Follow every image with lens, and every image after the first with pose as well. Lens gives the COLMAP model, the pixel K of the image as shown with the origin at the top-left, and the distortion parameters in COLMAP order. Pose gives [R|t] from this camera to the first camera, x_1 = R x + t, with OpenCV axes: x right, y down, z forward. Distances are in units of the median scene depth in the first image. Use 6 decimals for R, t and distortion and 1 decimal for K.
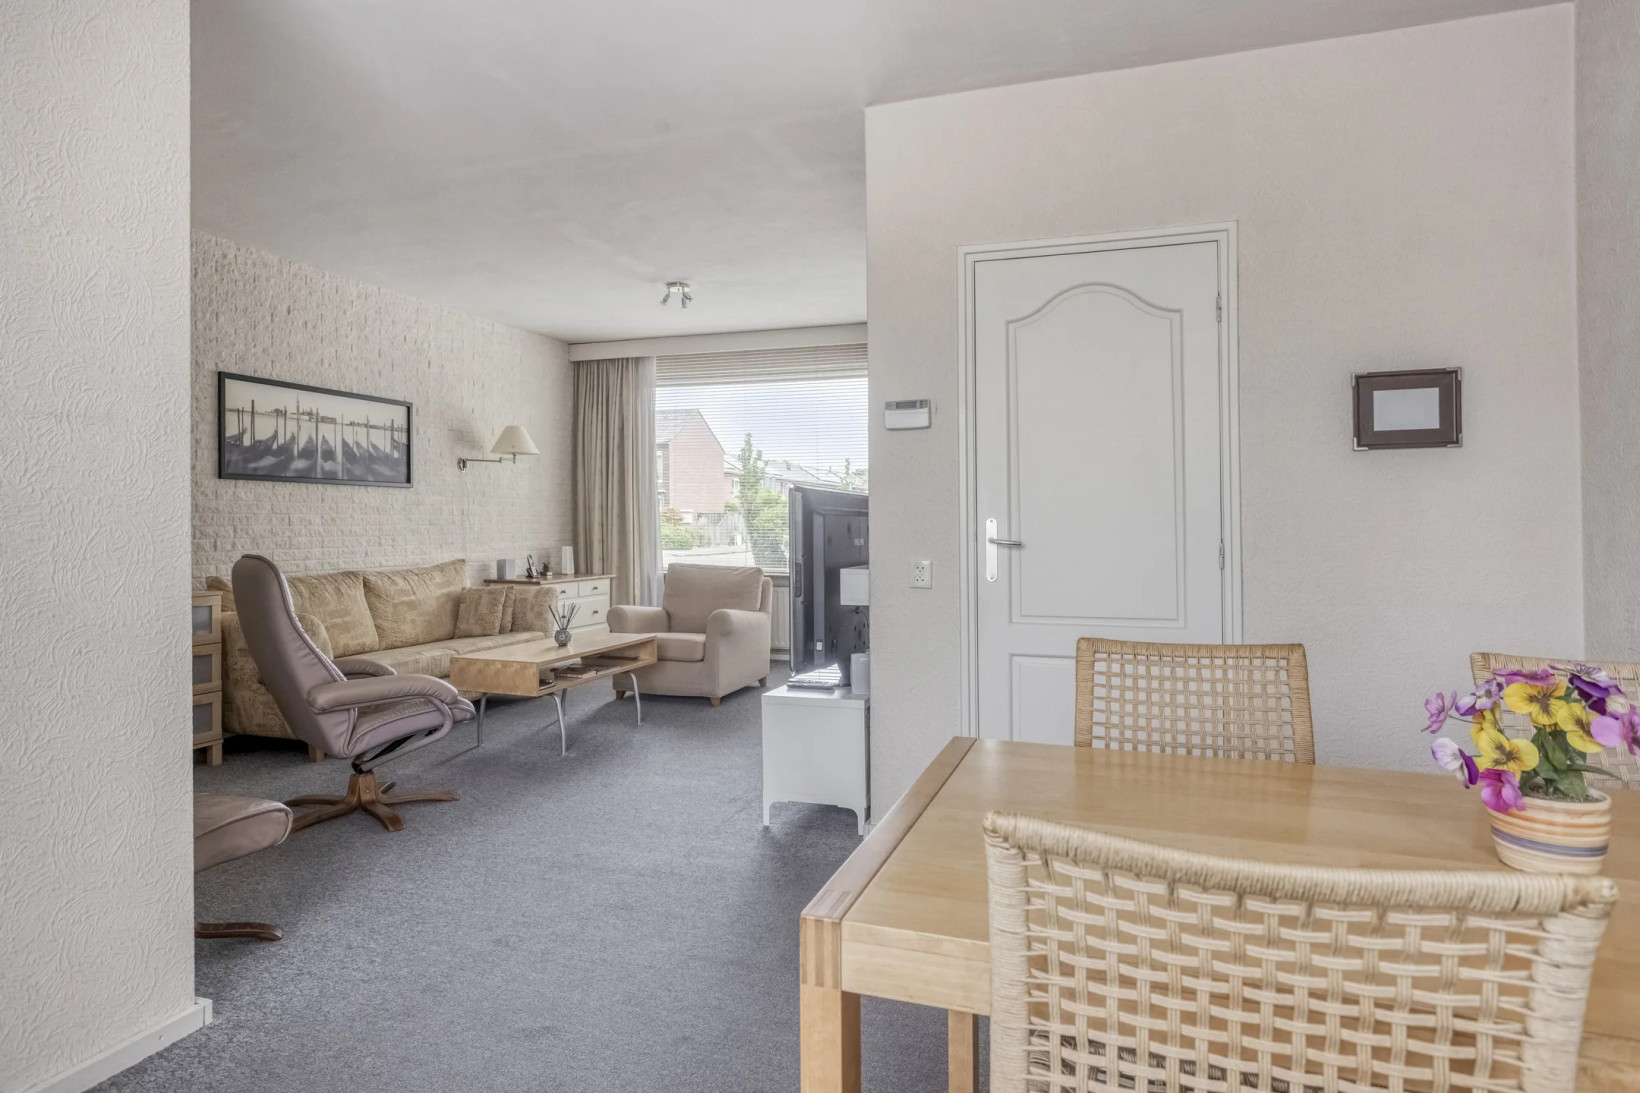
lens RADIAL K [[963.4, 0, 817.4], [0, 963.4, 536.6], [0, 0, 1]] dist [-0.018416, 0.018723]
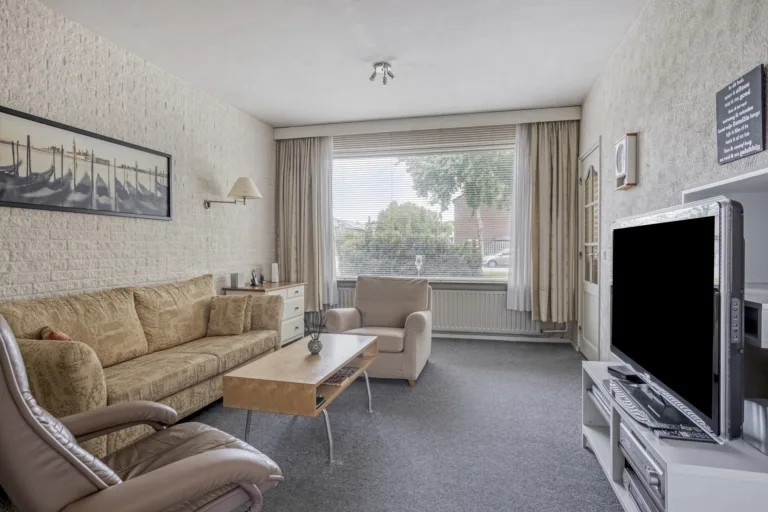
lens RADIAL K [[451.2, 0, 386.3], [0, 451.2, 256.4], [0, 0, 1]] dist [-0.018416, 0.018723]
pose [[0.996832, -0.003333, 0.079468, -0.188423], [0.002855, 0.999977, 0.006120, -0.005106], [-0.079487, -0.005874, 0.996819, 0.385712]]
